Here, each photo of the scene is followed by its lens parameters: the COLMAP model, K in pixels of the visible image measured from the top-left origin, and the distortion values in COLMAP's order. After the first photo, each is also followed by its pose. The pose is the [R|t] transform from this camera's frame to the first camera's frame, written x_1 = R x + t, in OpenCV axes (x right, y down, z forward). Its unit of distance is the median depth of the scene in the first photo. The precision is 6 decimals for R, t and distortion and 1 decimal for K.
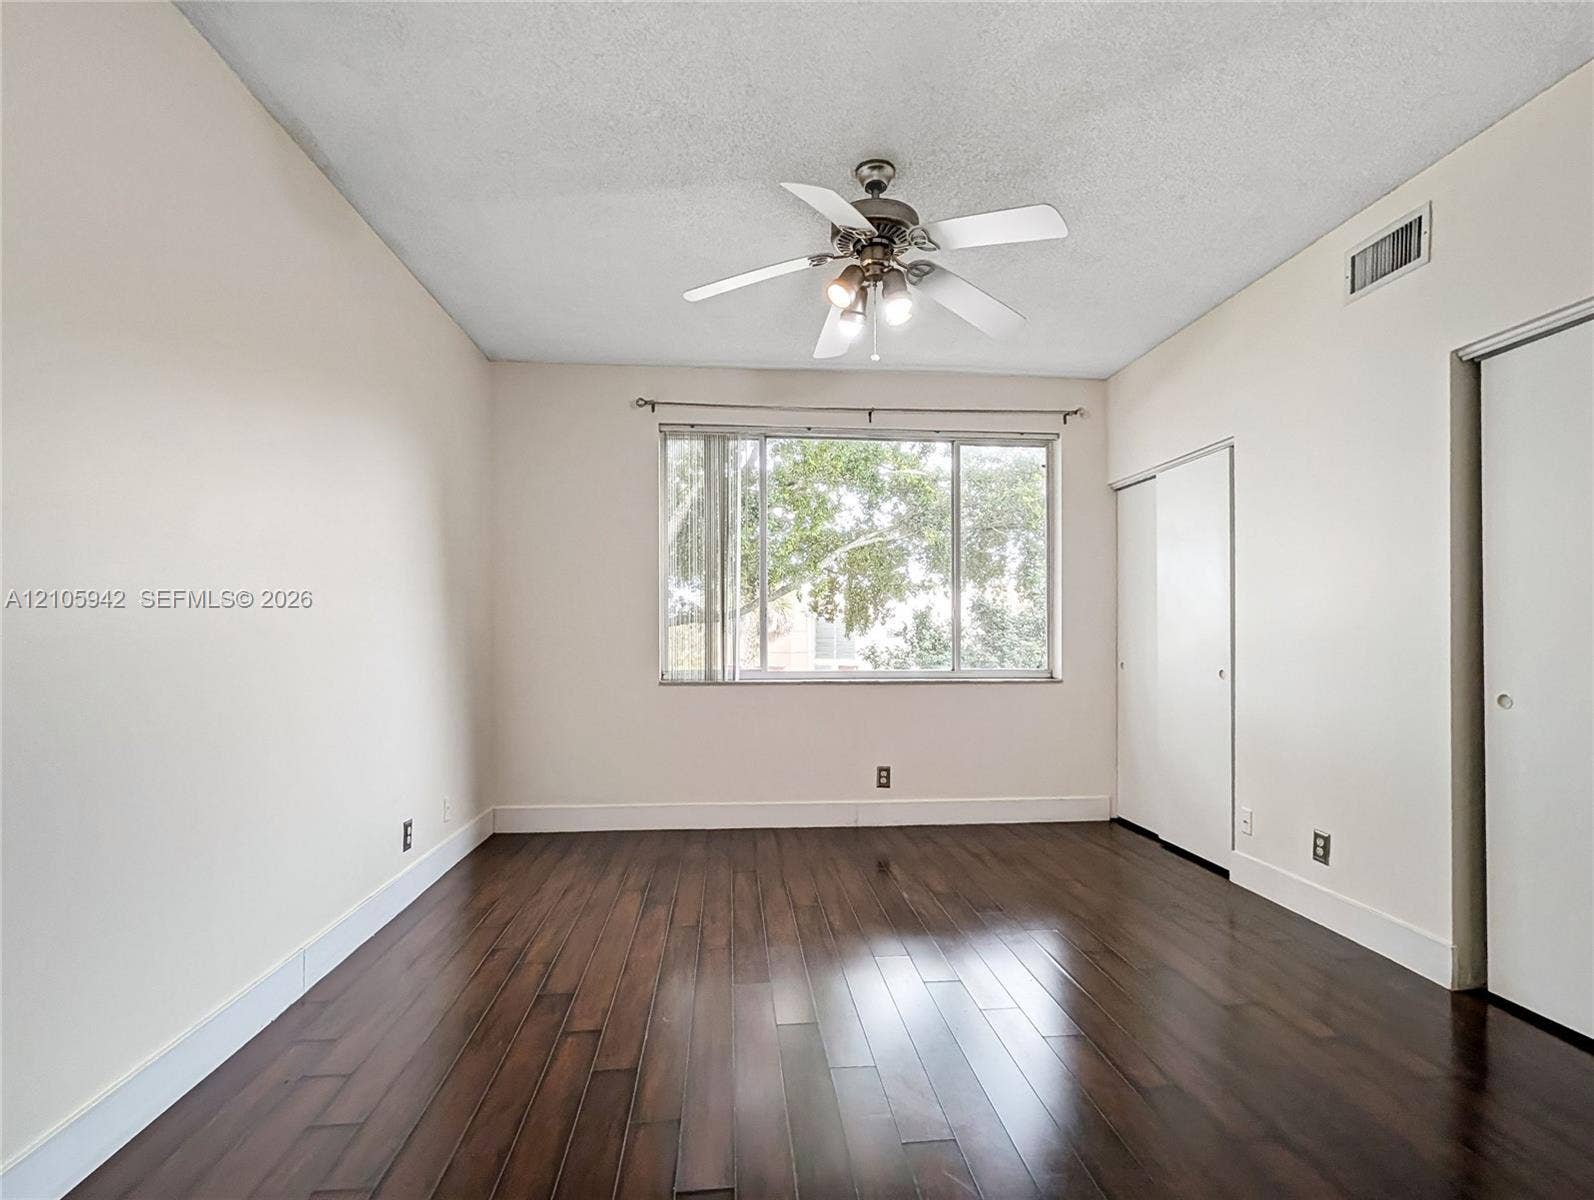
lens RADIAL K [[751.1, 0, 794.7], [0, 751.1, 629.7], [0, 0, 1]] dist [0.001252, -0.000298]
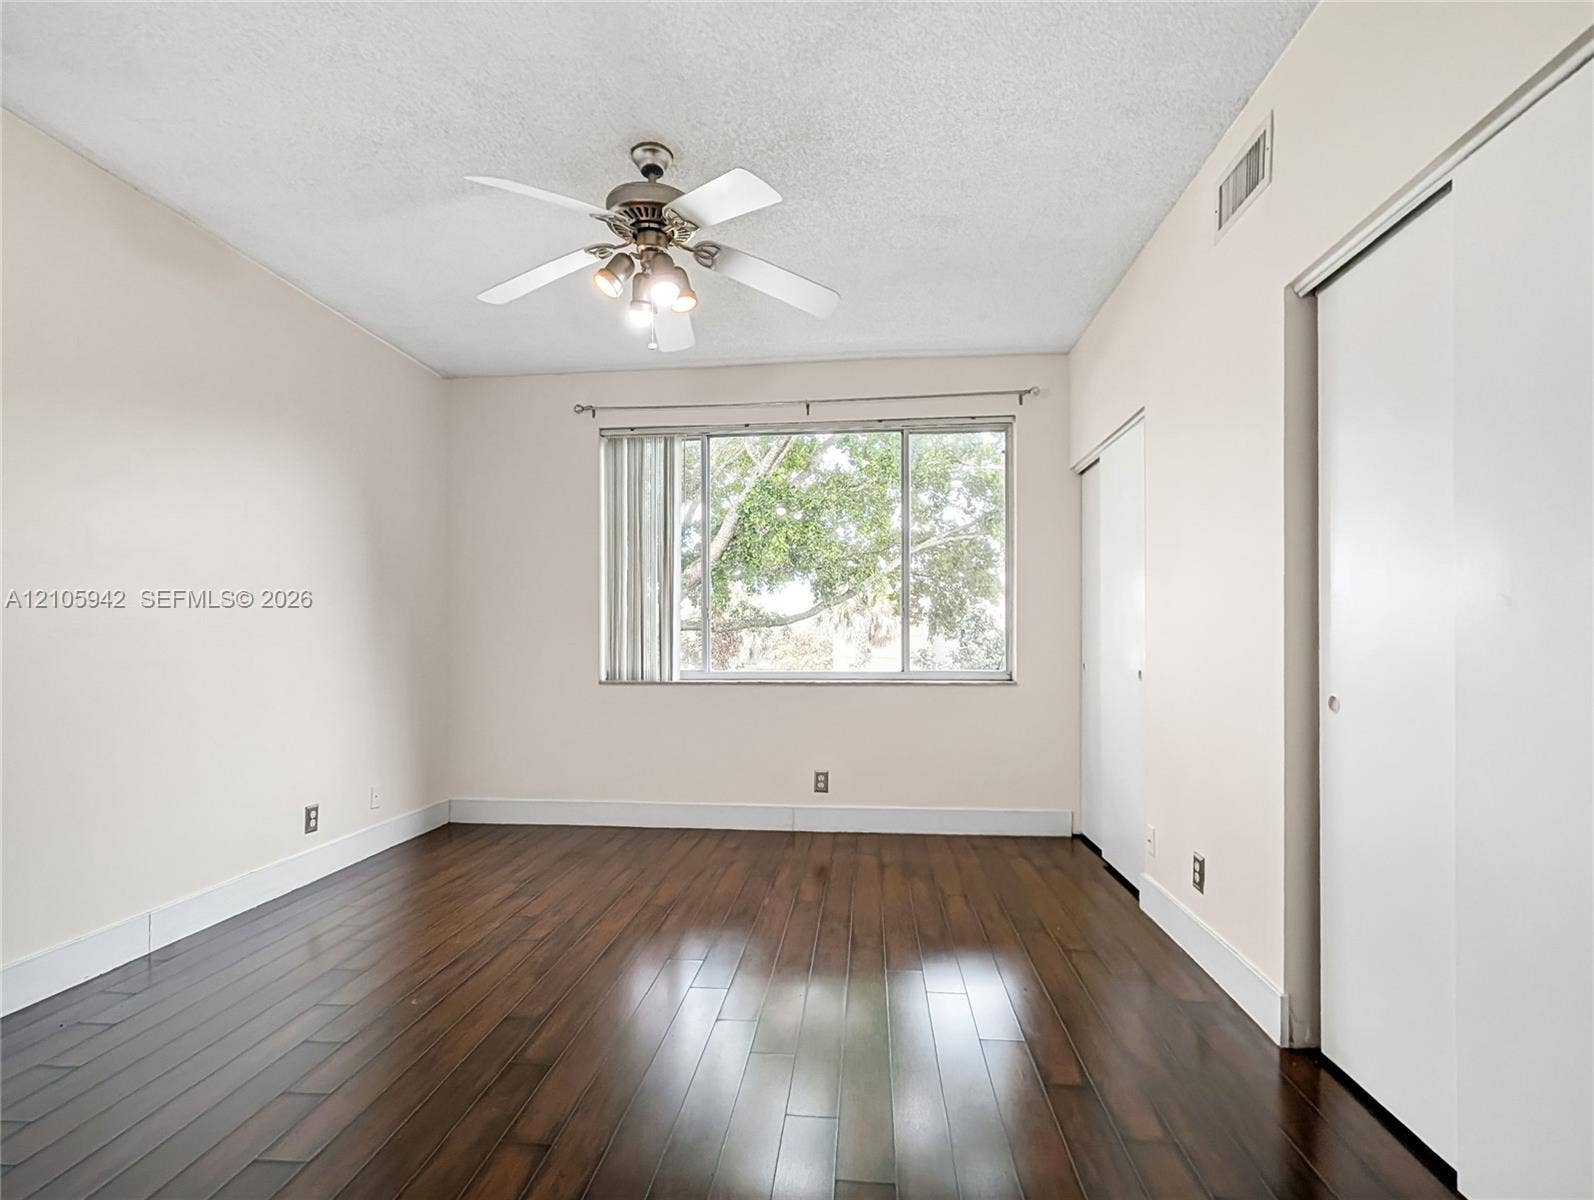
lens RADIAL K [[755.1, 0, 795.3], [0, 755.1, 638.6], [0, 0, 1]] dist [0.000405, 0.000254]
pose [[0.983033, -0.004230, -0.183379, 0.272491], [0.004926, 0.999982, 0.003338, 0.009076], [0.183362, -0.004185, 0.983037, 0.039594]]
